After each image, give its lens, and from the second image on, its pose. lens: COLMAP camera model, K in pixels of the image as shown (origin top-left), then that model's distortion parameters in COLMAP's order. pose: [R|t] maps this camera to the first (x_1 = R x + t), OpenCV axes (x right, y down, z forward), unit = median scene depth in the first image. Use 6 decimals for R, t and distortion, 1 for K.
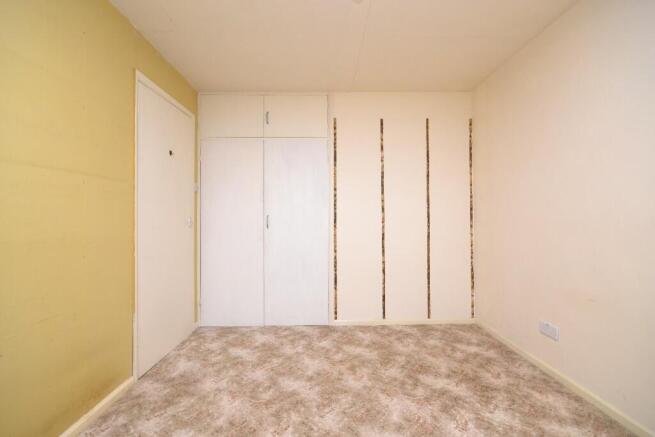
lens RADIAL K [[285.4, 0, 327.9], [0, 285.4, 217.6], [0, 0, 1]] dist [-0.014870, -0.000875]
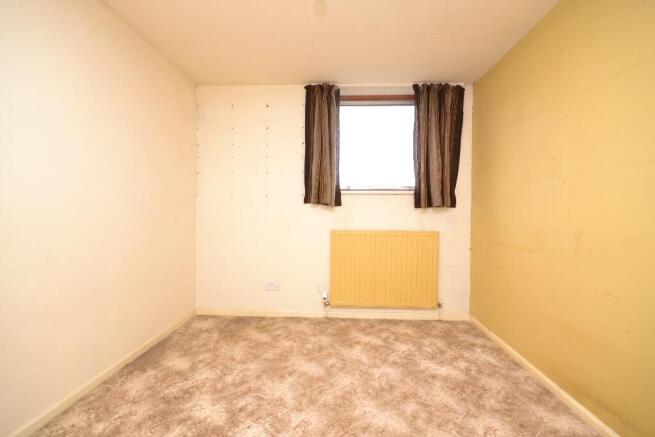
lens RADIAL K [[285.4, 0, 328.0], [0, 285.4, 214.4], [0, 0, 1]] dist [-0.014870, -0.000875]
pose [[-0.998015, 0.001682, 0.062957, -0.012015], [0.002528, 0.999908, 0.013358, -0.006986], [-0.062929, 0.013491, -0.997927, 1.993845]]
